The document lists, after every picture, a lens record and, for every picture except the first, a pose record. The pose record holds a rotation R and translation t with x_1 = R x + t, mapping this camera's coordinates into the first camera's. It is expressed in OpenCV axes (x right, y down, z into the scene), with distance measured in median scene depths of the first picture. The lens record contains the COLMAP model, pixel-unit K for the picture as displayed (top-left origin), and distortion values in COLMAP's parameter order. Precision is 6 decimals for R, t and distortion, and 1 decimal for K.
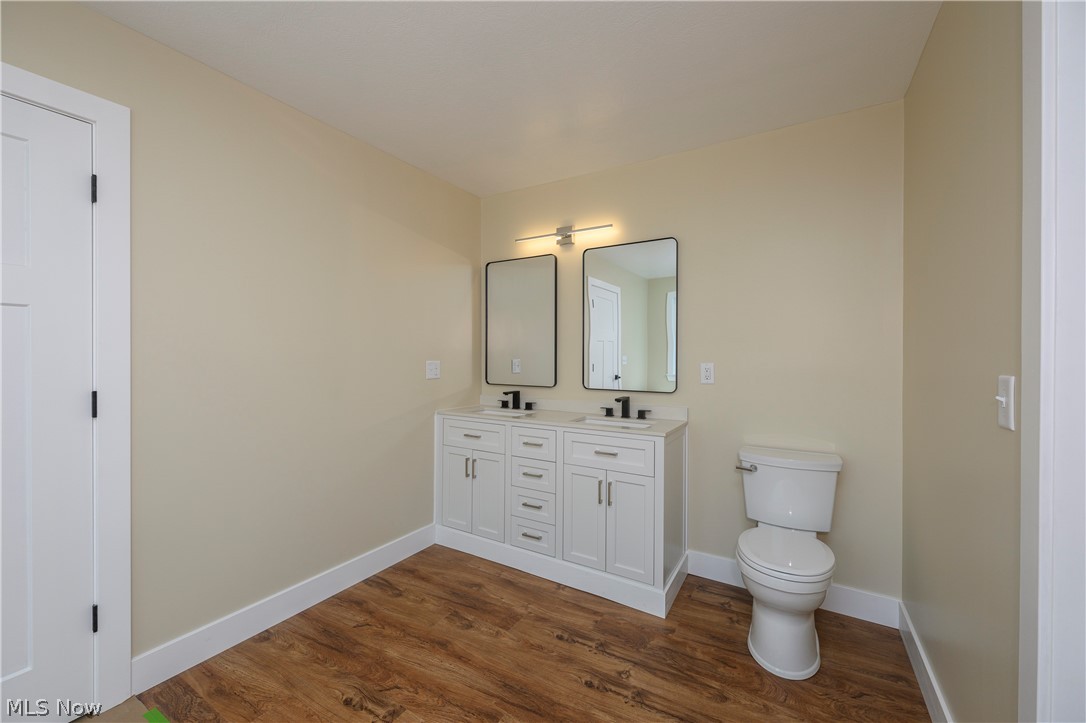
lens RADIAL K [[427.0, 0, 542.7], [0, 427.0, 355.6], [0, 0, 1]] dist [0.000024, -0.000186]
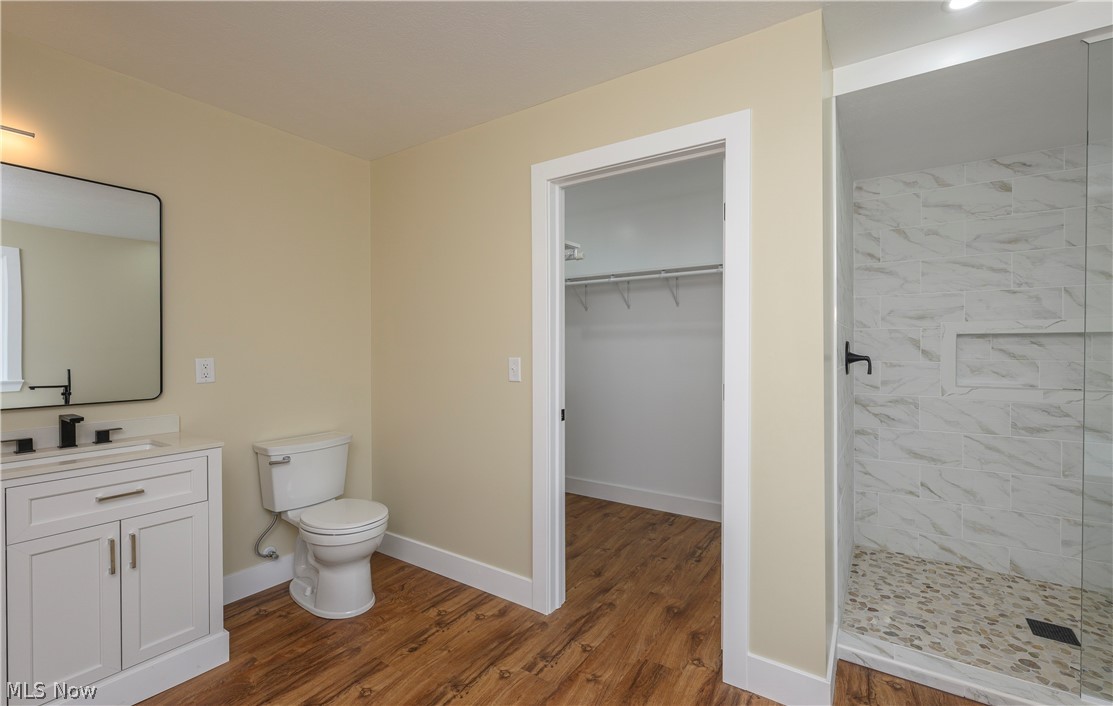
lens RADIAL K [[483.2, 0, 556.5], [0, 483.2, 353.0], [0, 0, 1]] dist [-0.000800, -0.000121]
pose [[0.053285, -0.011665, 0.998511, -0.659956], [0.003098, 0.999929, 0.011517, -0.002012], [-0.998575, 0.002480, 0.053318, 0.317234]]
